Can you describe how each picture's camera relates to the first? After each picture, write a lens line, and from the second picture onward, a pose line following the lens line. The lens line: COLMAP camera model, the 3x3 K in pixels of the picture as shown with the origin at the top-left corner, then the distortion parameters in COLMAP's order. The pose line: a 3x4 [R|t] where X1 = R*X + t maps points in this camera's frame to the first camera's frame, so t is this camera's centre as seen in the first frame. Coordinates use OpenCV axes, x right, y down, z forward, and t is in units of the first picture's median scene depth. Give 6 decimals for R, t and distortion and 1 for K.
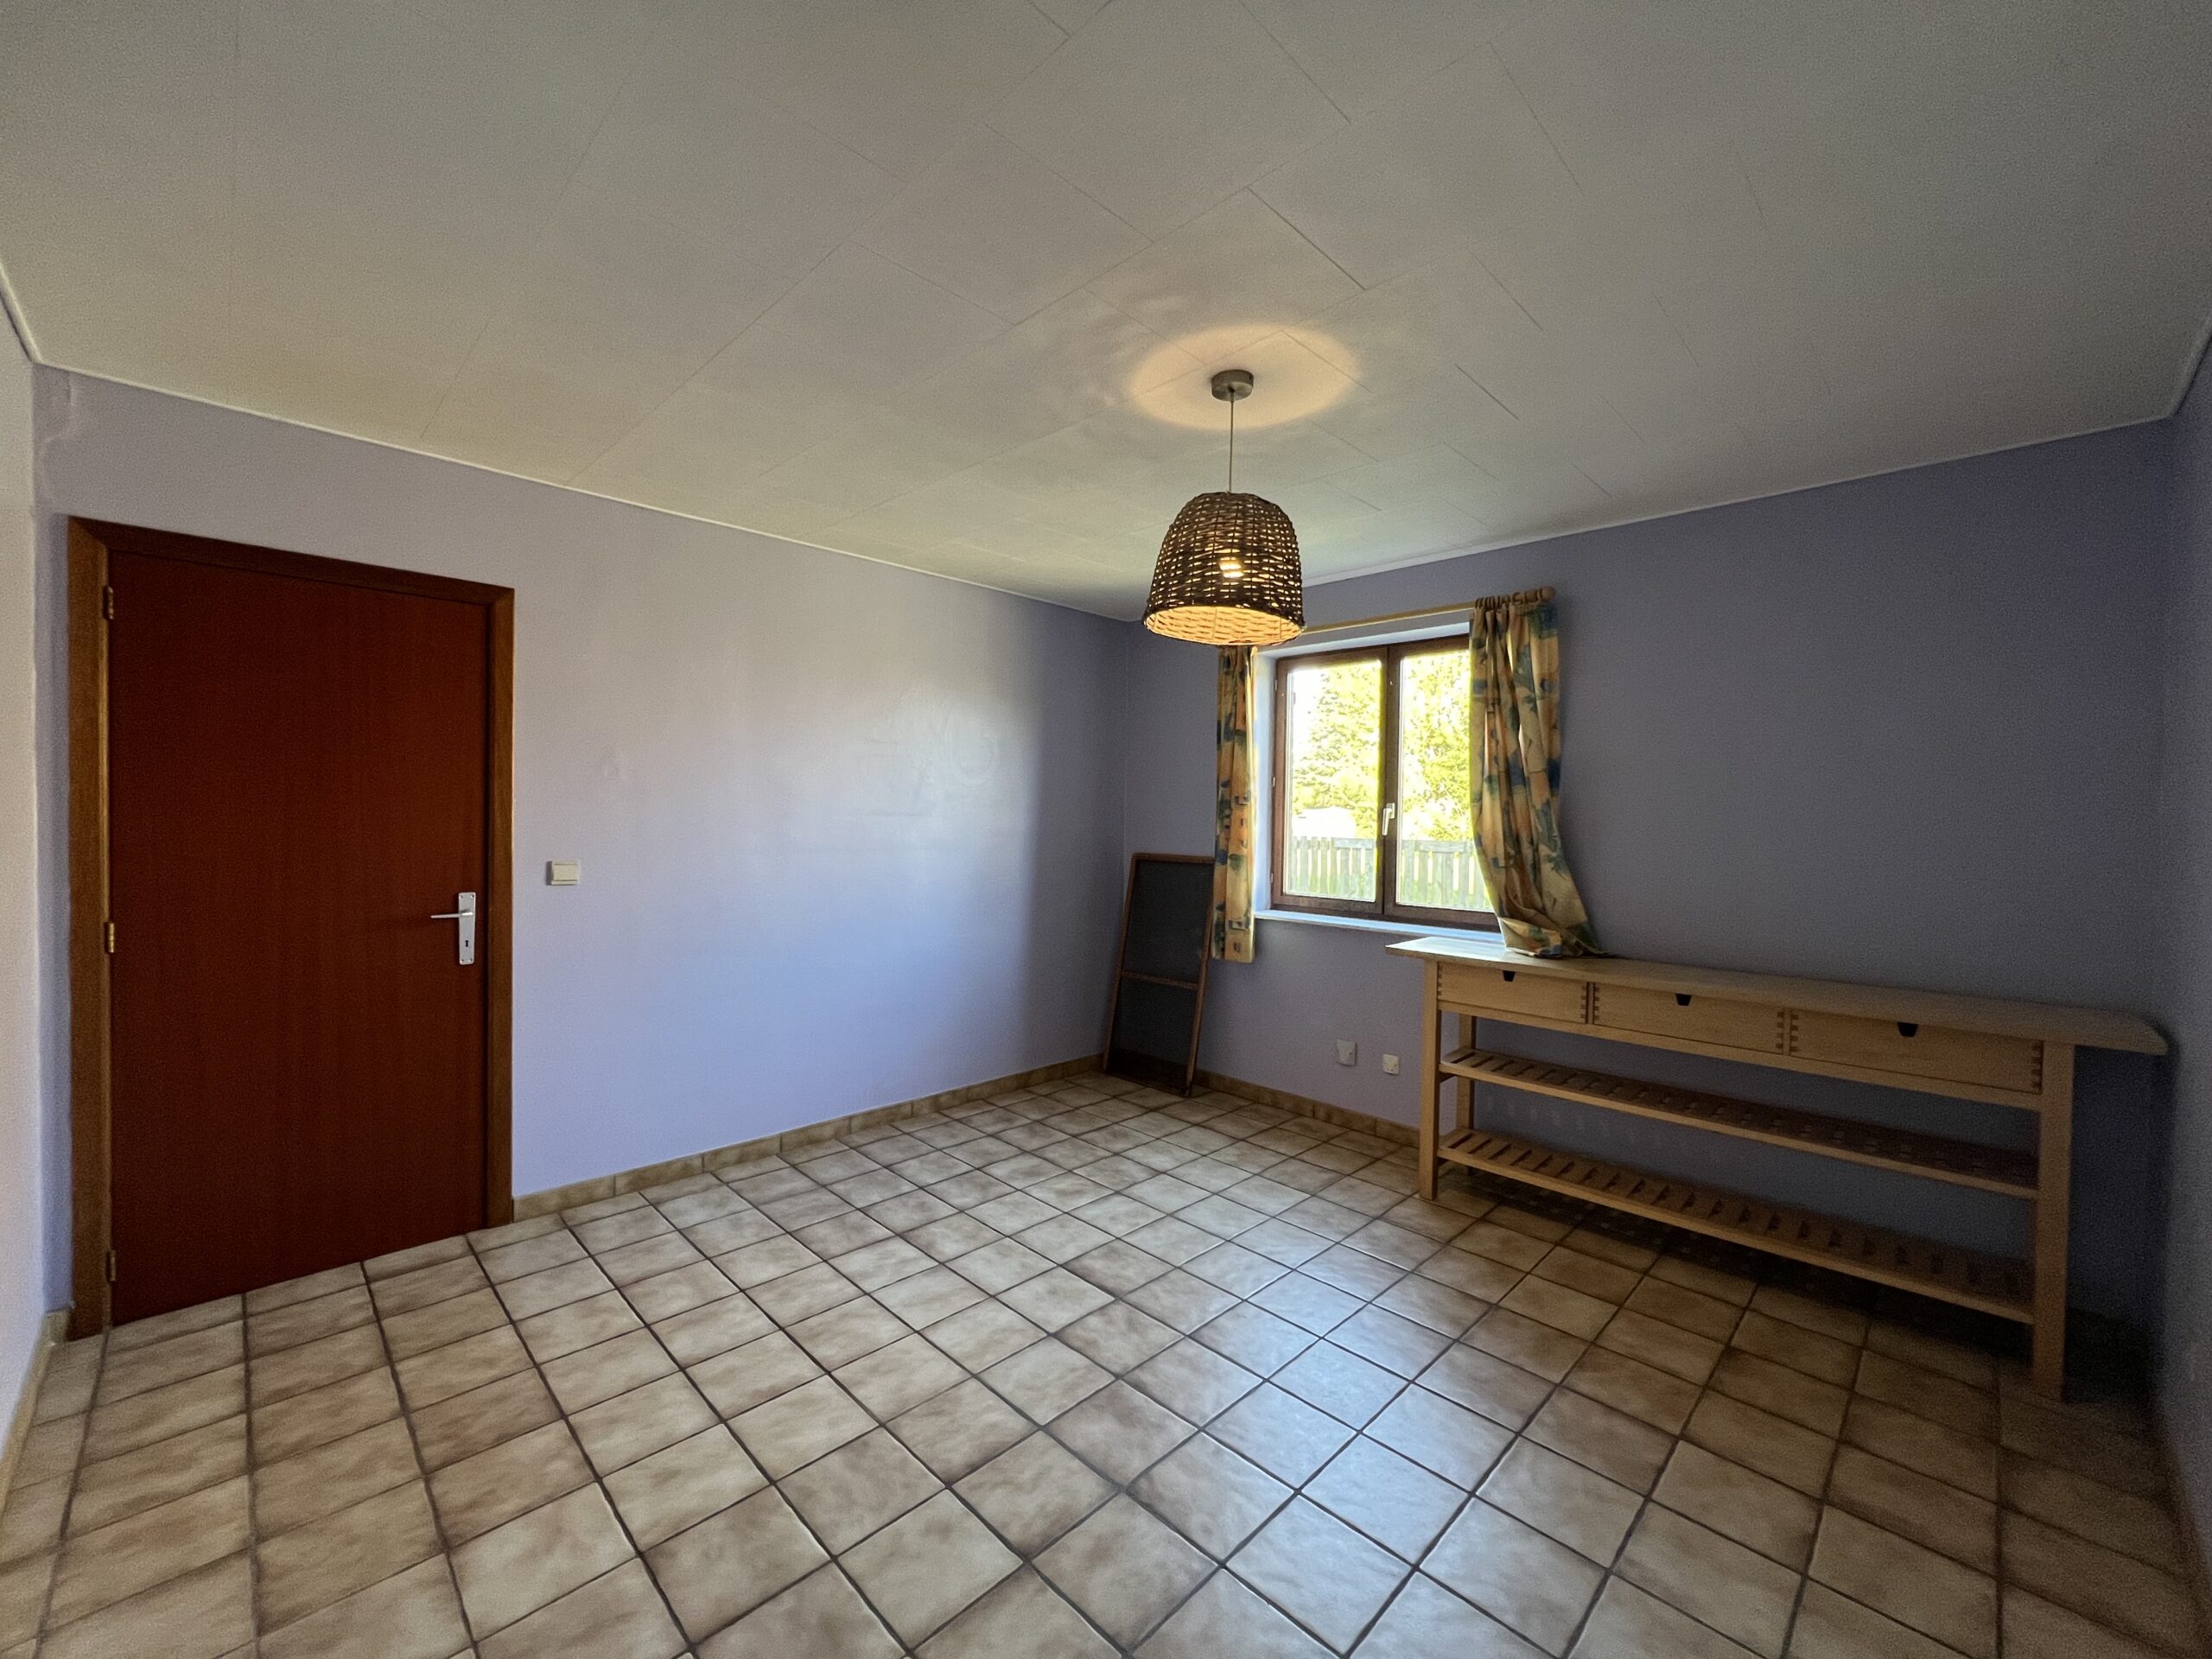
lens RADIAL K [[887.6, 0, 1108.1], [0, 887.6, 833.4], [0, 0, 1]] dist [-0.002100, -0.000226]
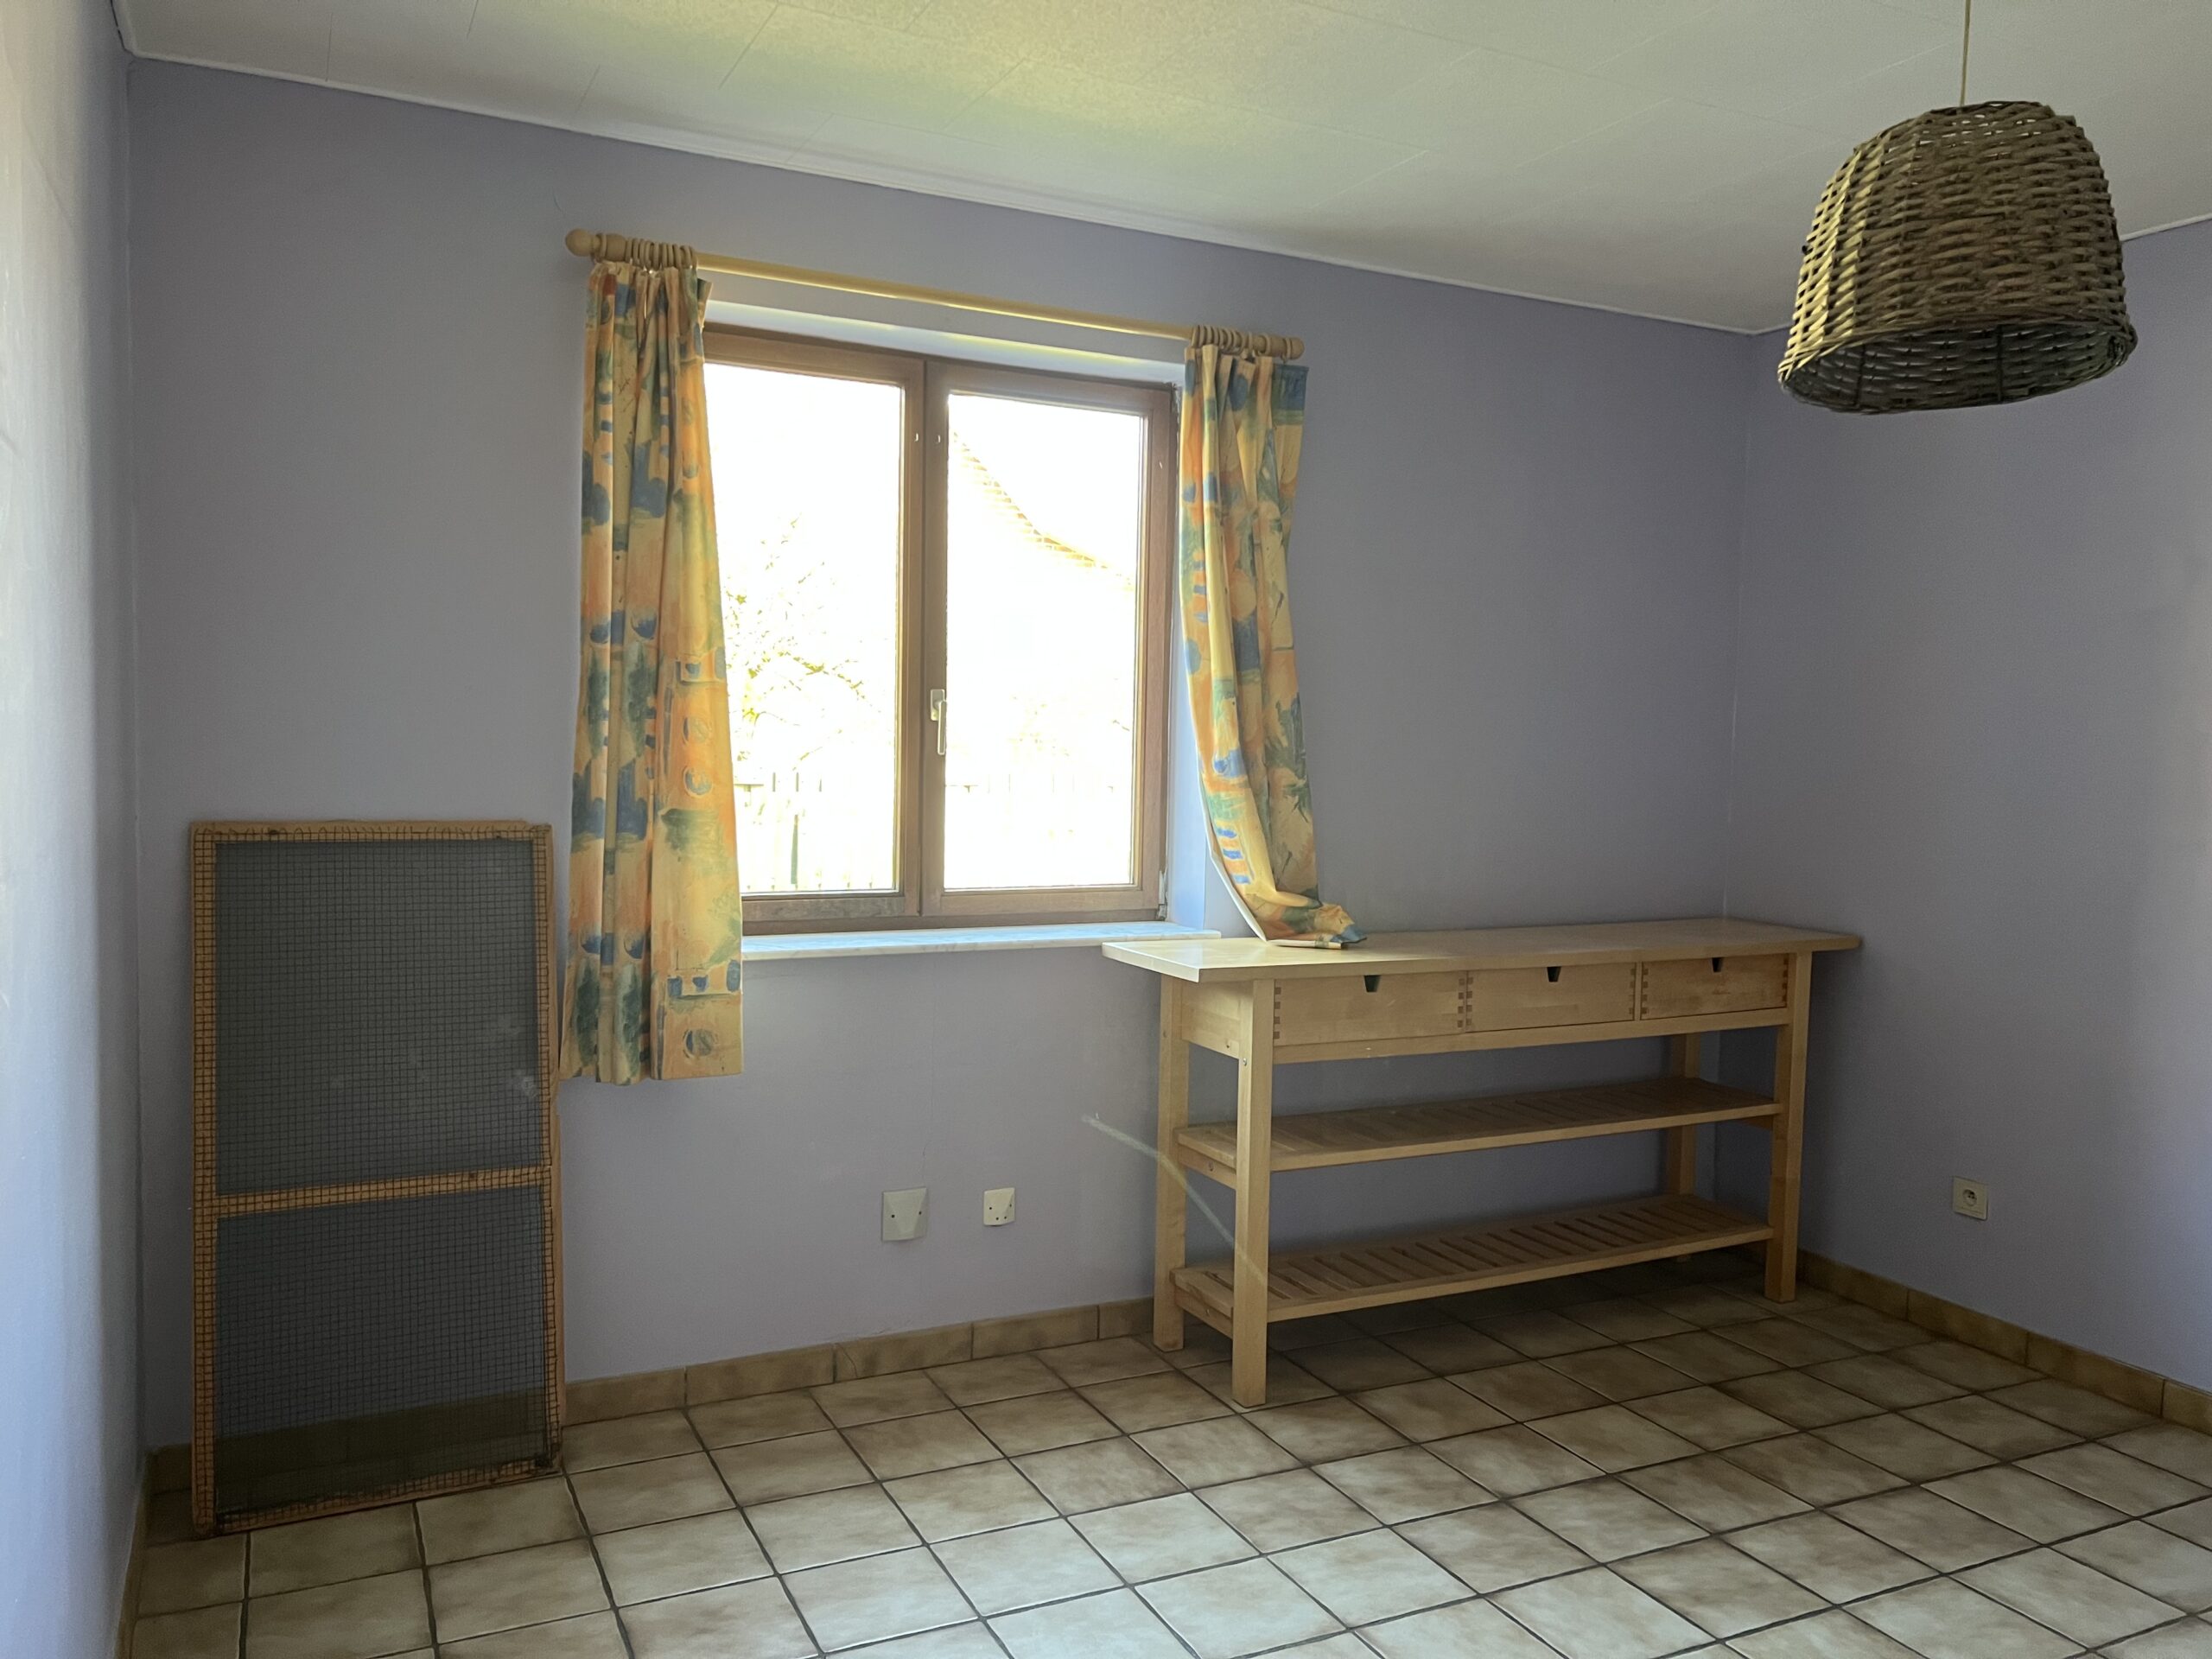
lens RADIAL K [[1658.8, 0, 1118.5], [0, 1658.8, 830.2], [0, 0, 1]] dist [0.037163, -0.035760]
pose [[0.321365, -0.064560, 0.944752, -0.628641], [0.002528, 0.997728, 0.067321, -0.021147], [-0.946952, -0.019247, 0.320798, 0.739146]]
